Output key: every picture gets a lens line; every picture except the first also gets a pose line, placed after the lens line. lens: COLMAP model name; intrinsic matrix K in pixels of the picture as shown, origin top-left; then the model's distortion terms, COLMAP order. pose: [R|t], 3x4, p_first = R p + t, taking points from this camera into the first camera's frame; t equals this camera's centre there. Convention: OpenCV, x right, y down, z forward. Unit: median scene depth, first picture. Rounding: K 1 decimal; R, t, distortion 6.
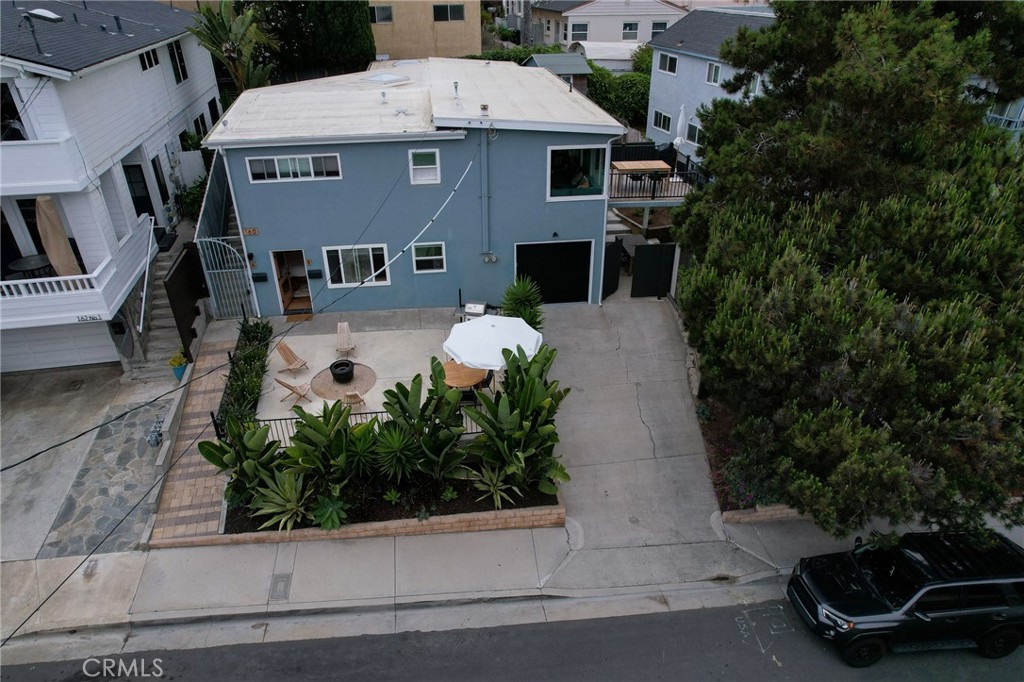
lens RADIAL K [[654.1, 0, 511.5], [0, 654.1, 349.5], [0, 0, 1]] dist [-0.080150, 0.073941]
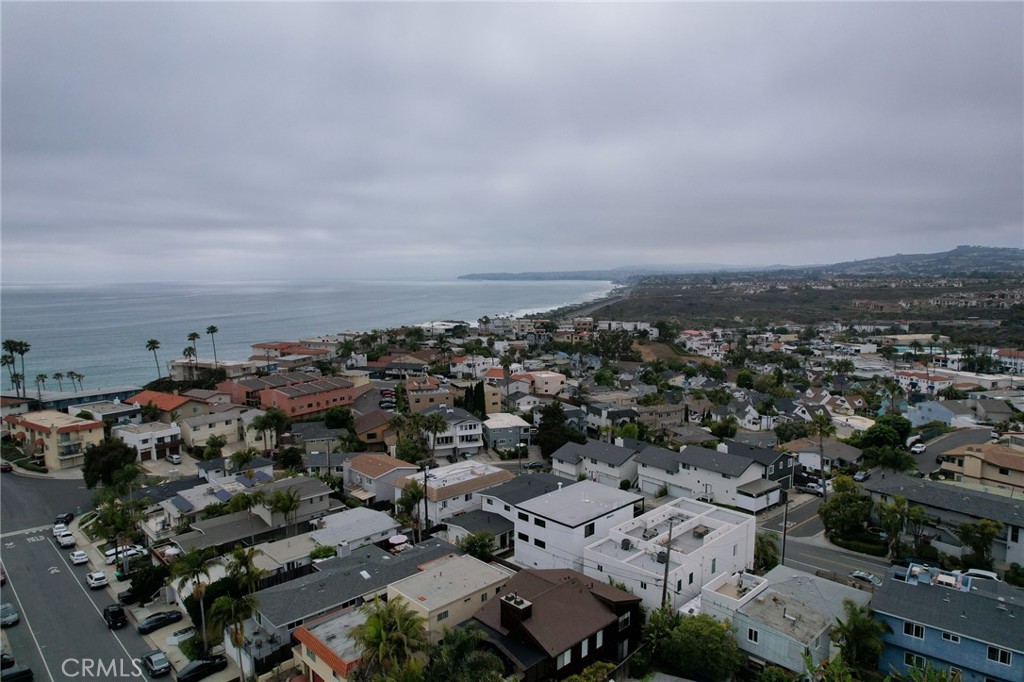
lens RADIAL K [[654.1, 0, 511.5], [0, 654.1, 349.5], [0, 0, 1]] dist [-0.080150, 0.073941]
pose [[0.987349, -0.019349, 0.157375, -1.582003], [0.081329, 0.913819, -0.397894, 2.408540], [-0.136114, 0.405660, 0.903833, -8.004452]]
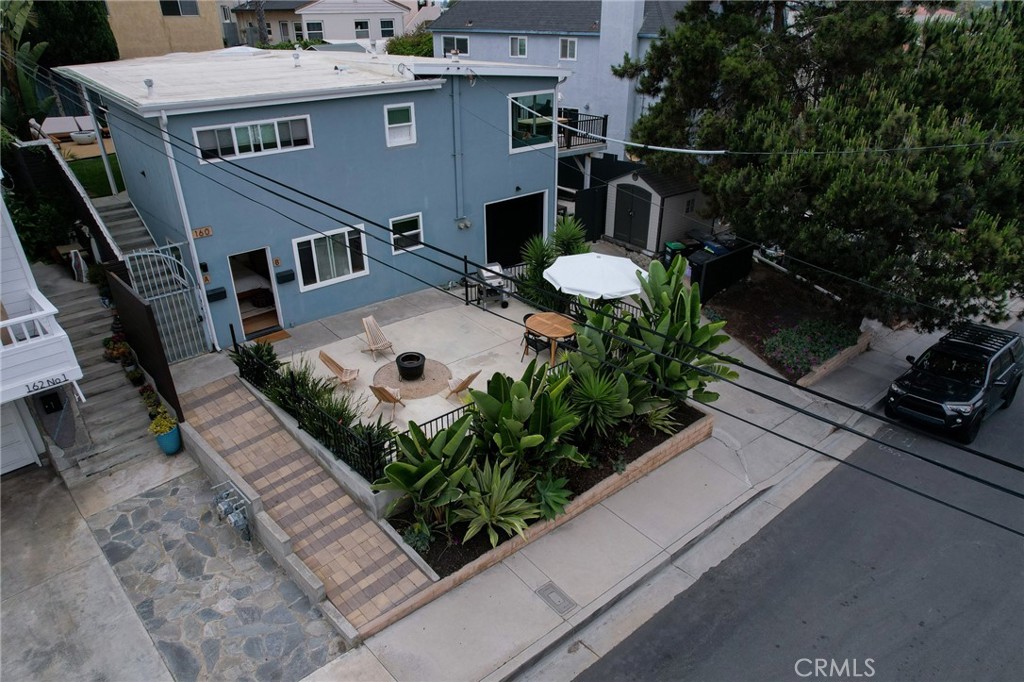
lens RADIAL K [[654.1, 0, 511.5], [0, 654.1, 349.5], [0, 0, 1]] dist [-0.080150, 0.073941]
pose [[0.835611, -0.256120, 0.485960, -0.509932], [0.279520, 0.959809, 0.025220, 0.027002], [-0.472888, 0.114761, 0.873617, 0.208063]]
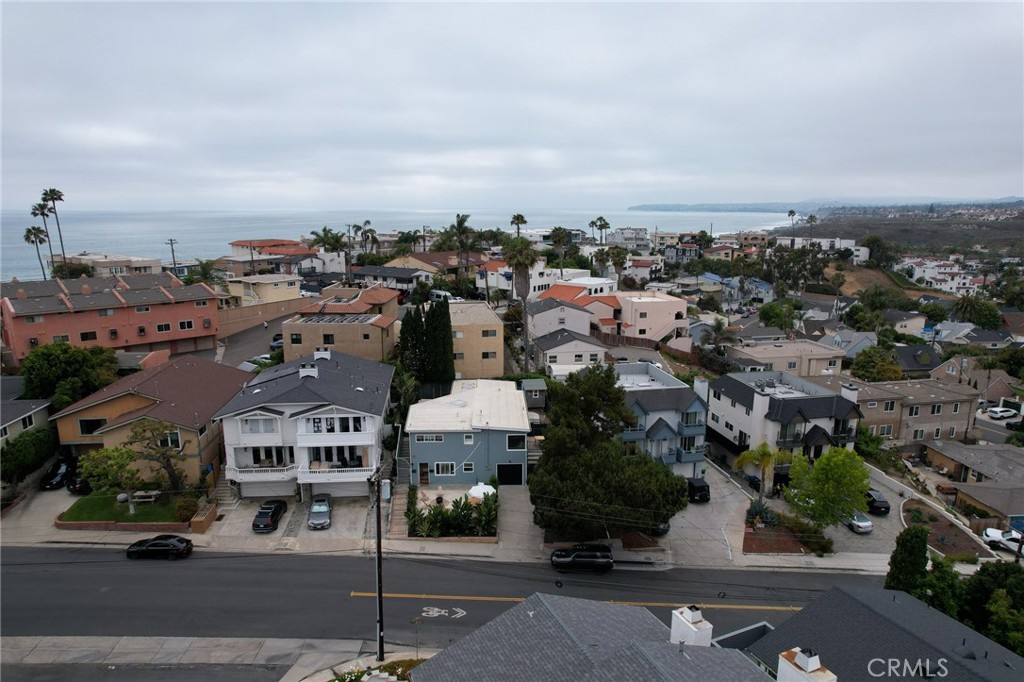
lens RADIAL K [[654.1, 0, 511.5], [0, 654.1, 349.5], [0, 0, 1]] dist [-0.080150, 0.073941]
pose [[0.995056, 0.026301, -0.095770, 0.384193], [-0.054610, 0.950332, -0.306410, 0.283277], [0.082954, 0.310125, 0.947070, -2.232602]]
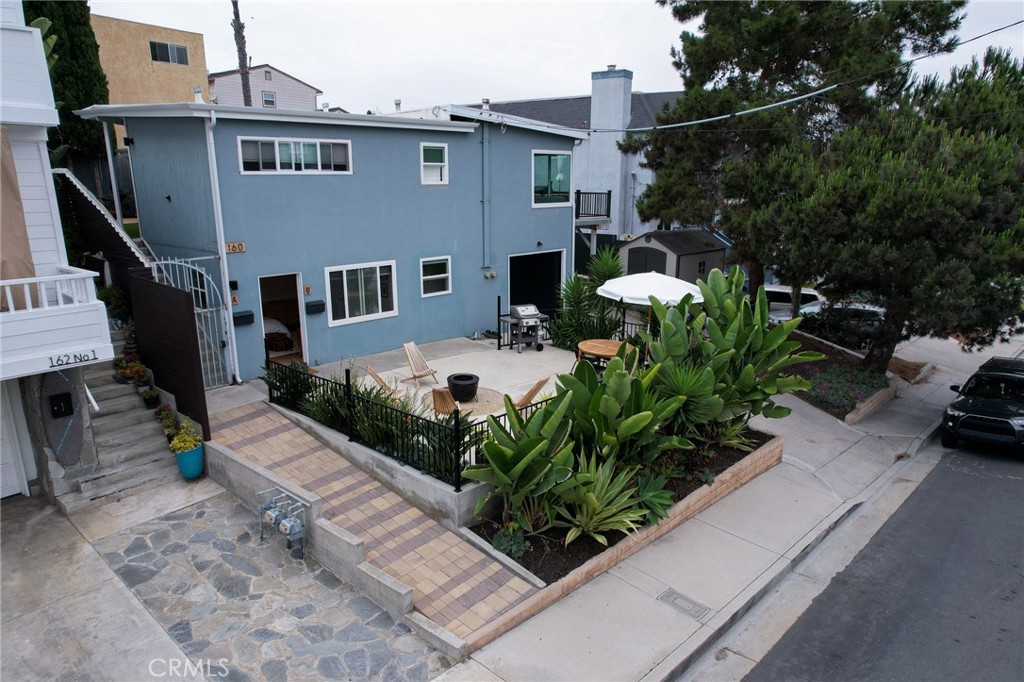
lens RADIAL K [[654.1, 0, 511.5], [0, 654.1, 349.5], [0, 0, 1]] dist [-0.080150, 0.073941]
pose [[0.786493, -0.153808, 0.598140, -0.611043], [0.311780, 0.934904, -0.169553, 0.128650], [-0.533124, 0.319840, 0.783250, 0.348789]]
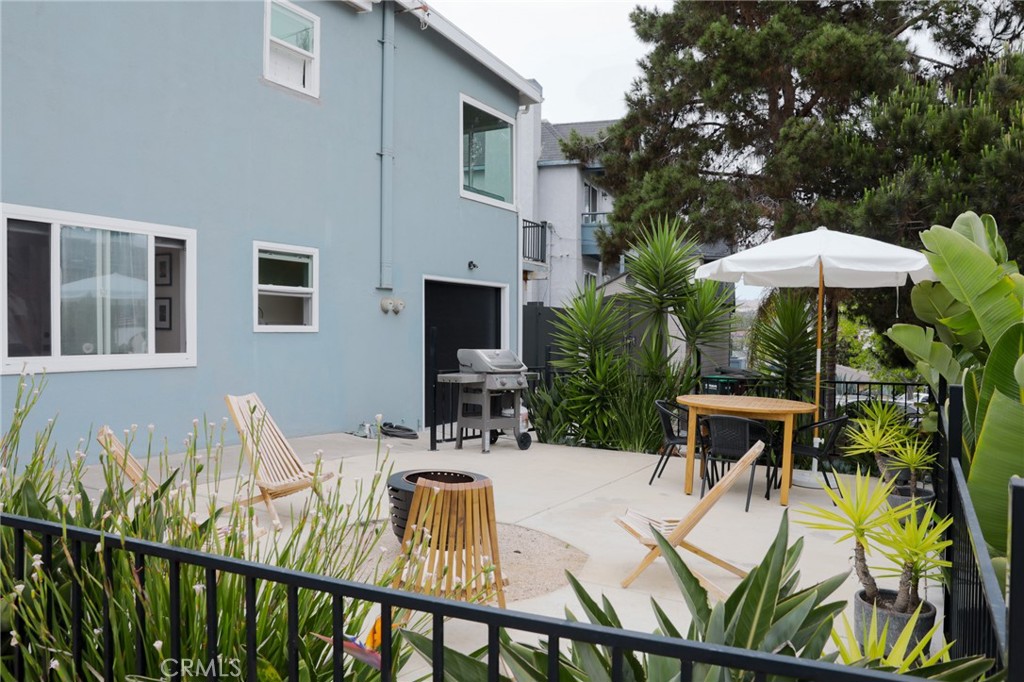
lens RADIAL K [[757.7, 0, 516.1], [0, 757.7, 339.0], [0, 0, 1]] dist [-0.102414, 0.102864]
pose [[0.588906, -0.004242, 0.808191, -0.426523], [0.404587, 0.867213, -0.290260, 0.065436], [-0.699642, 0.497919, 0.512423, 0.761100]]
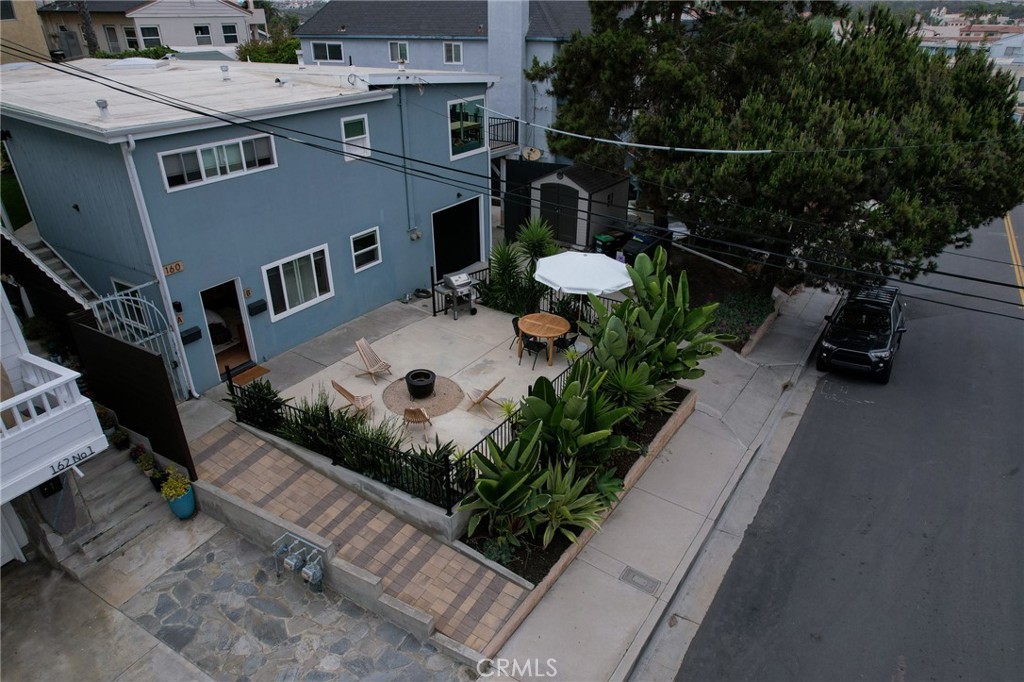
lens RADIAL K [[654.1, 0, 511.5], [0, 654.1, 349.5], [0, 0, 1]] dist [-0.080150, 0.073941]
pose [[0.652806, -0.352529, 0.670498, -0.660946], [0.384278, 0.916886, 0.107935, -0.044658], [-0.652821, 0.187197, 0.734018, 0.310206]]
